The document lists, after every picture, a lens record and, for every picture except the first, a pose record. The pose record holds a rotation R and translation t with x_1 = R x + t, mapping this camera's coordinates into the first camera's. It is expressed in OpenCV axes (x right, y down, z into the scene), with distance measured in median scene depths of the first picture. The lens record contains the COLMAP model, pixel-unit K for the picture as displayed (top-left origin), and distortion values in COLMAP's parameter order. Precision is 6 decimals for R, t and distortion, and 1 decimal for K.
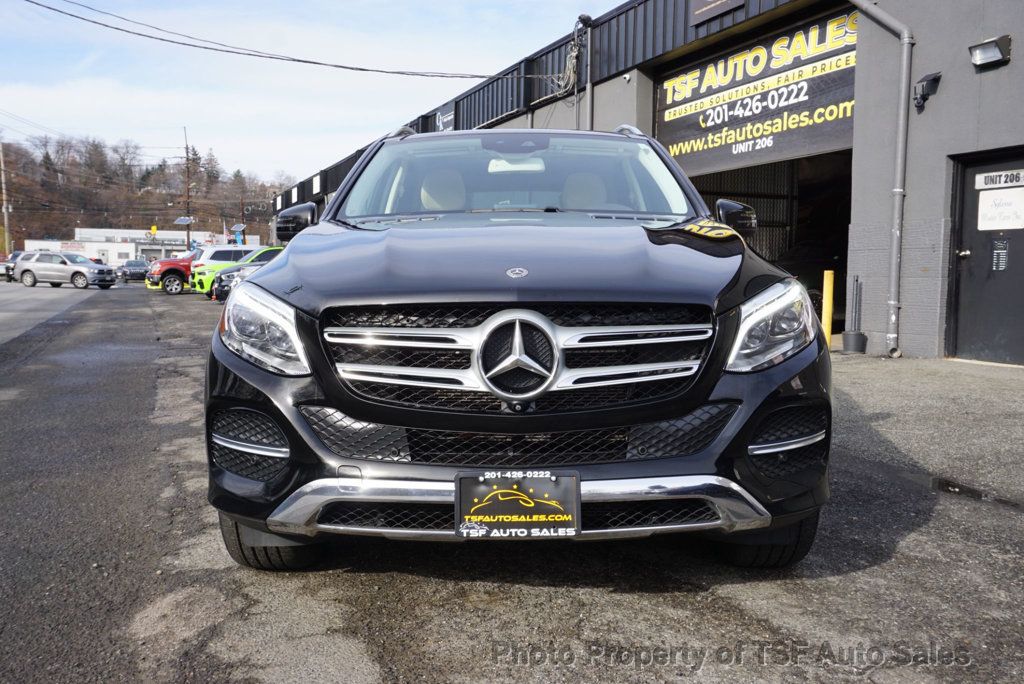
lens RADIAL K [[876.0, 0, 509.5], [0, 876.0, 352.8], [0, 0, 1]] dist [-0.035448, 0.020820]
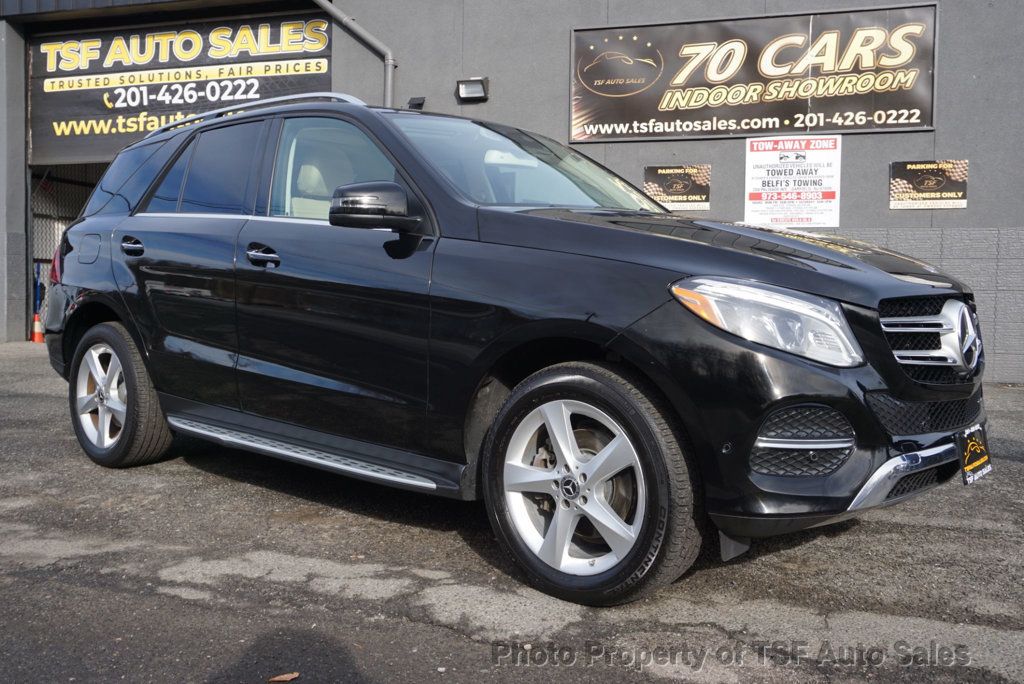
lens RADIAL K [[947.2, 0, 503.8], [0, 947.2, 343.9], [0, 0, 1]] dist [-0.015671, 0.000000]
pose [[0.625172, -0.041472, 0.779384, -0.291330], [0.059989, 0.998187, 0.004996, -0.006445], [-0.778178, 0.043631, 0.626526, 0.130269]]
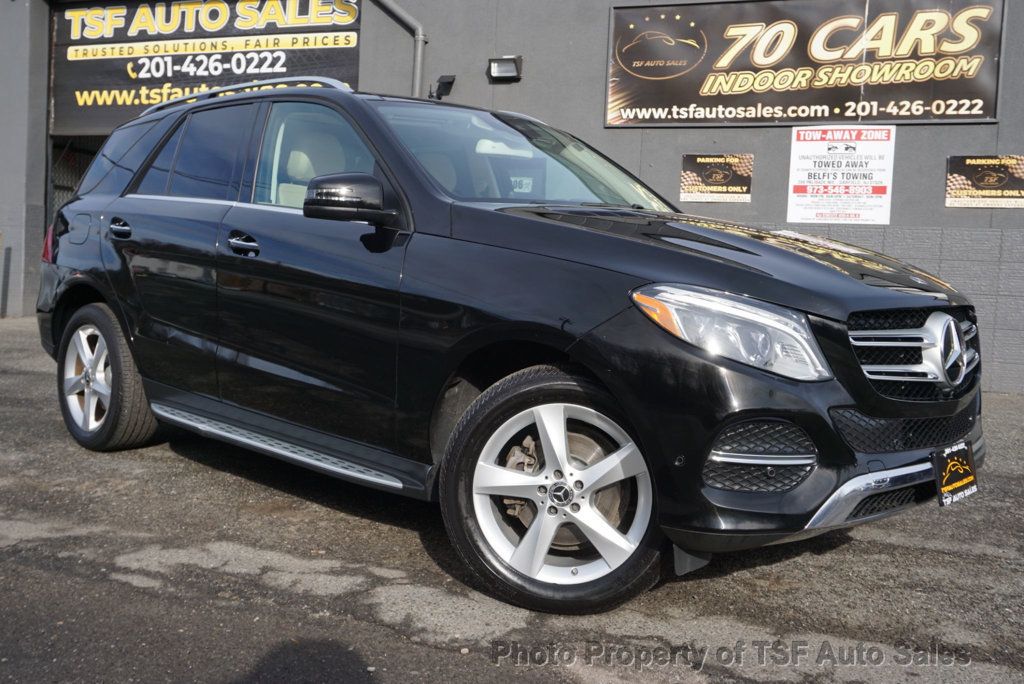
lens RADIAL K [[1006.2, 0, 501.3], [0, 1006.2, 342.5], [0, 0, 1]] dist [0.001103, 0.000000]
pose [[0.668649, -0.025830, 0.743129, -0.283912], [0.025187, 0.999610, 0.012082, -0.008379], [-0.743151, 0.010638, 0.669039, 0.103403]]
